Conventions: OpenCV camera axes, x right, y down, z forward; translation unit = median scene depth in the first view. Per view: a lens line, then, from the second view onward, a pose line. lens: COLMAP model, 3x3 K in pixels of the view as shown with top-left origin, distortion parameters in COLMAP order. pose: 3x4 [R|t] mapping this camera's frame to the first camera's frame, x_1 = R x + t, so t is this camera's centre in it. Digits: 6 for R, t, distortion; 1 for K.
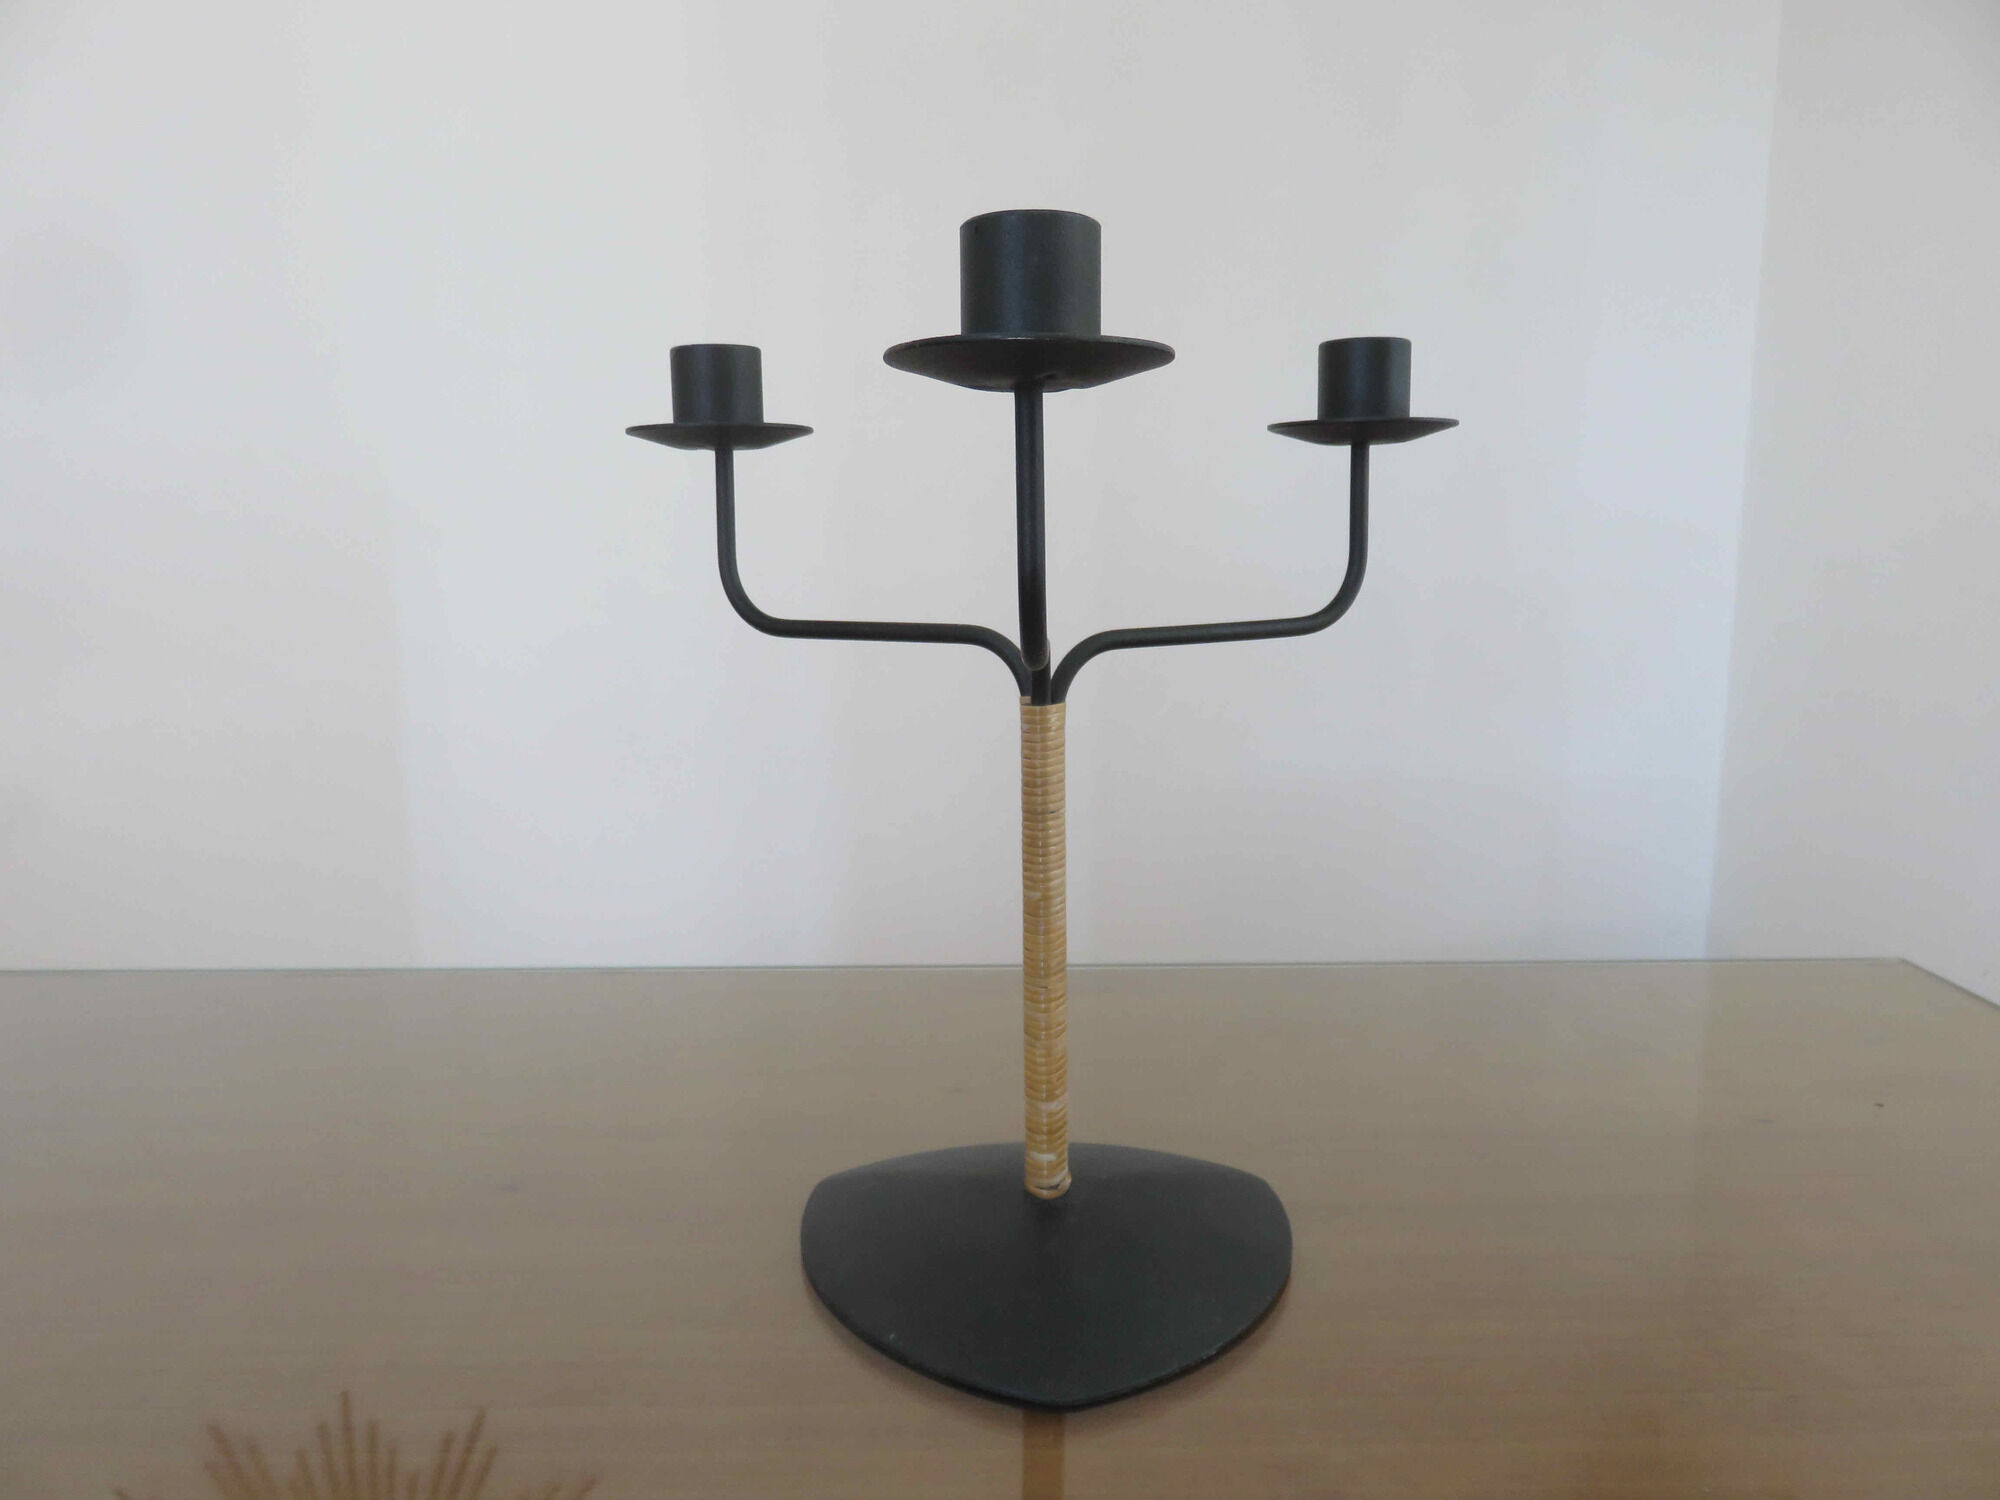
lens RADIAL K [[1529.2, 0, 1025.4], [0, 1529.2, 735.2], [0, 0, 1]] dist [0.001250, 0.004080]
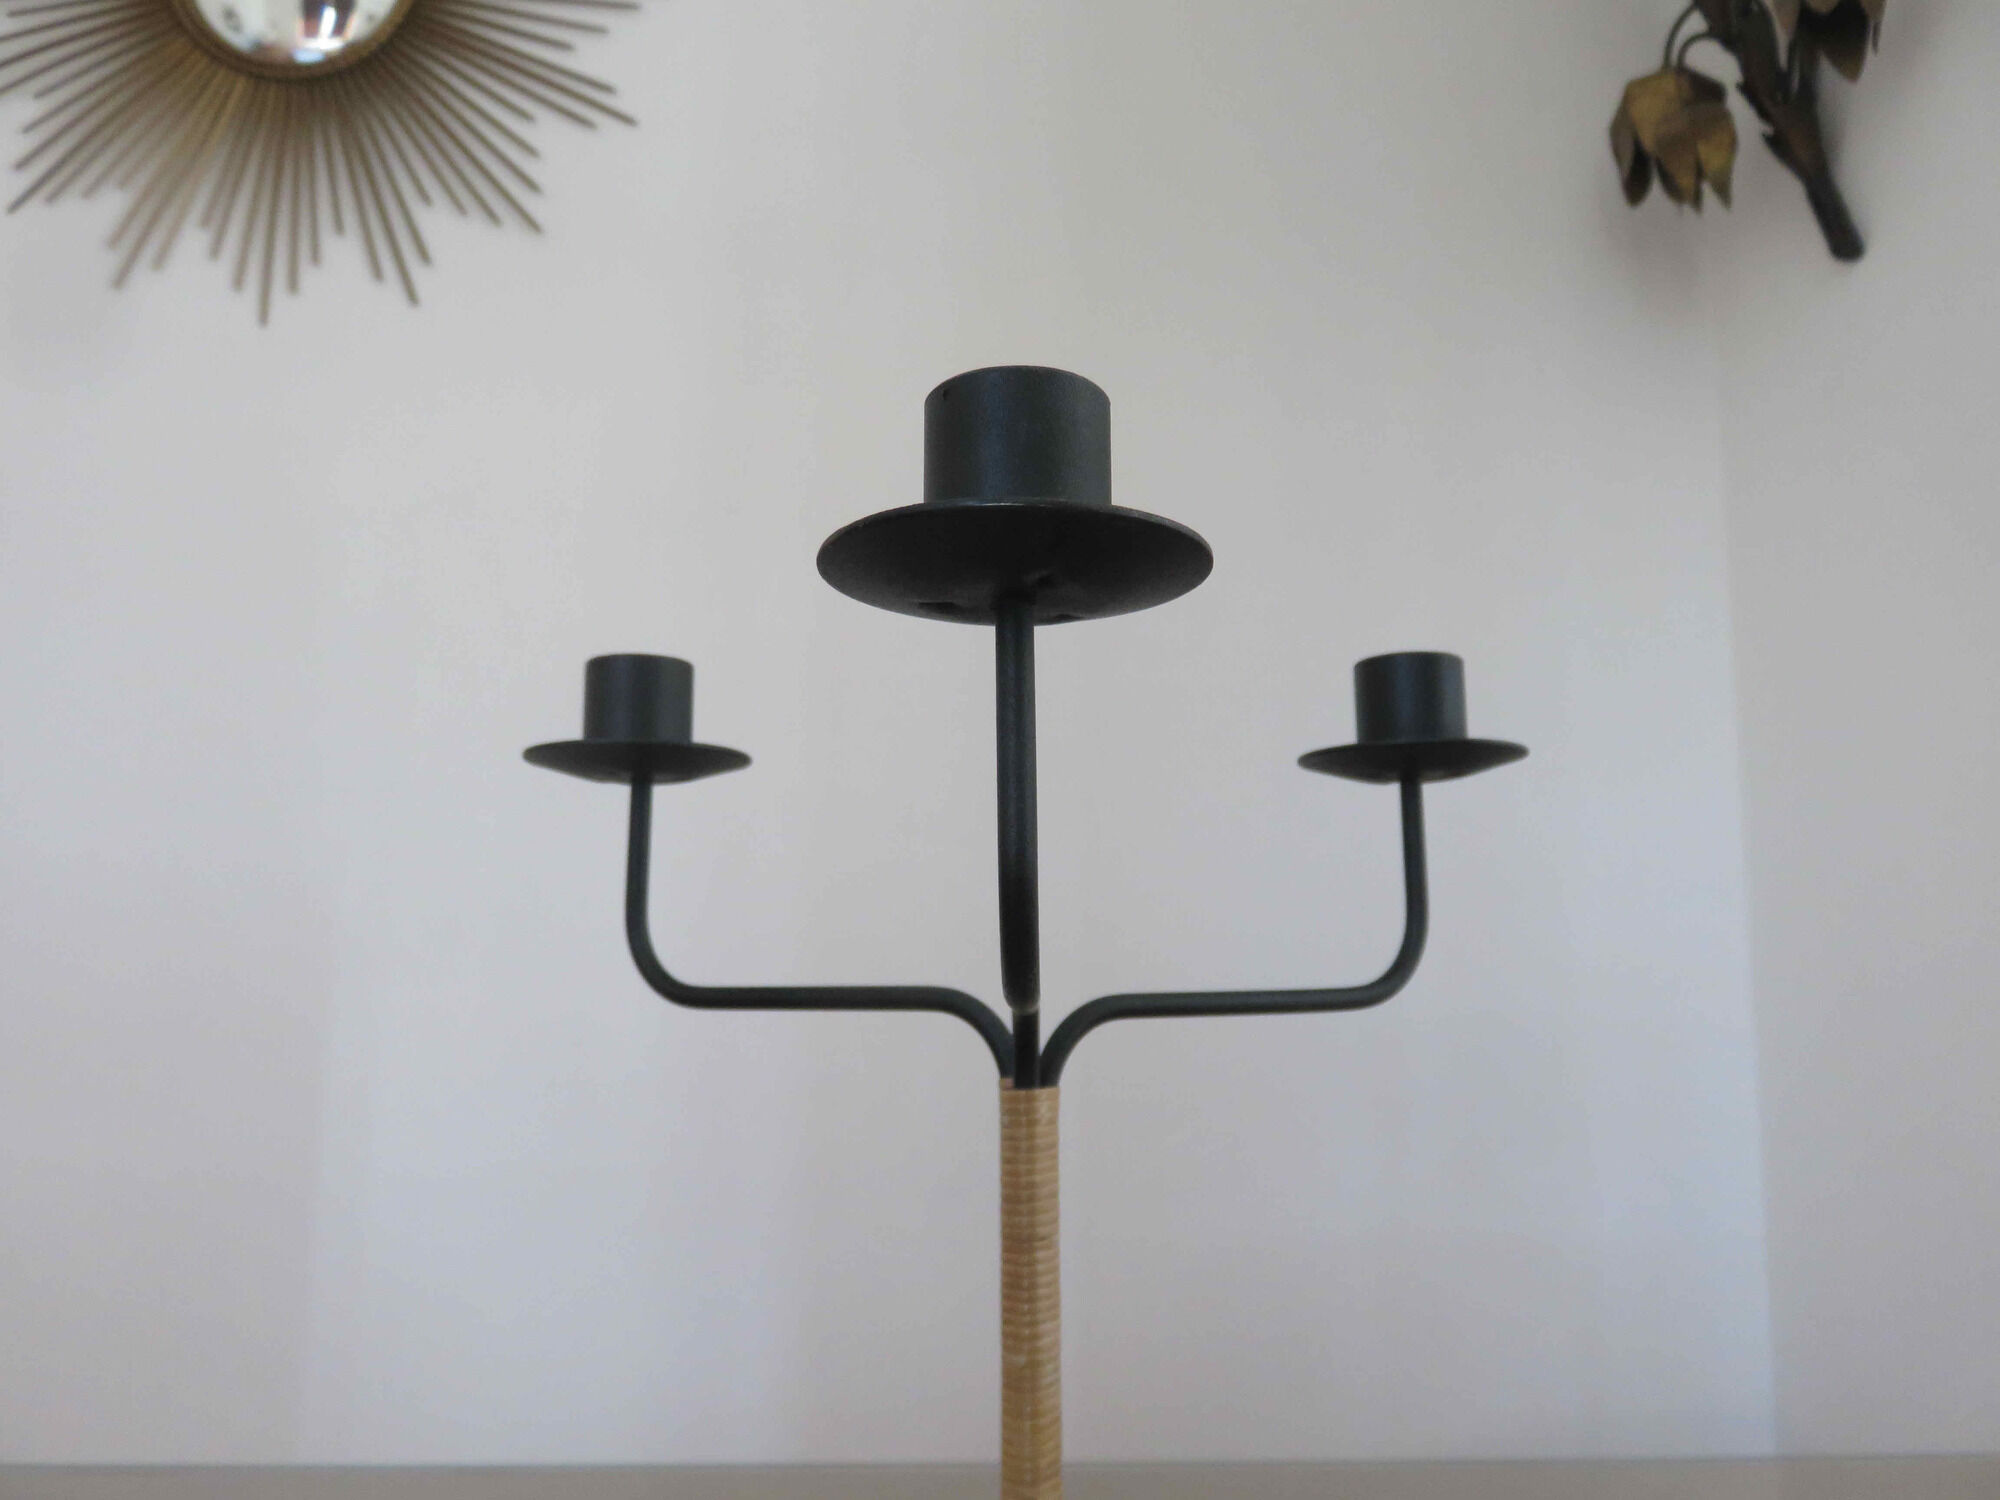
lens RADIAL K [[1513.5, 0, 1000.0], [0, 1513.5, 750.0], [0, 0, 1]] dist [-0.004419, 0.002052]
pose [[0.999984, 0.005150, -0.002393, -0.002005], [-0.005618, 0.958804, -0.284012, 0.031588], [0.000832, 0.284020, 0.958818, 0.234879]]
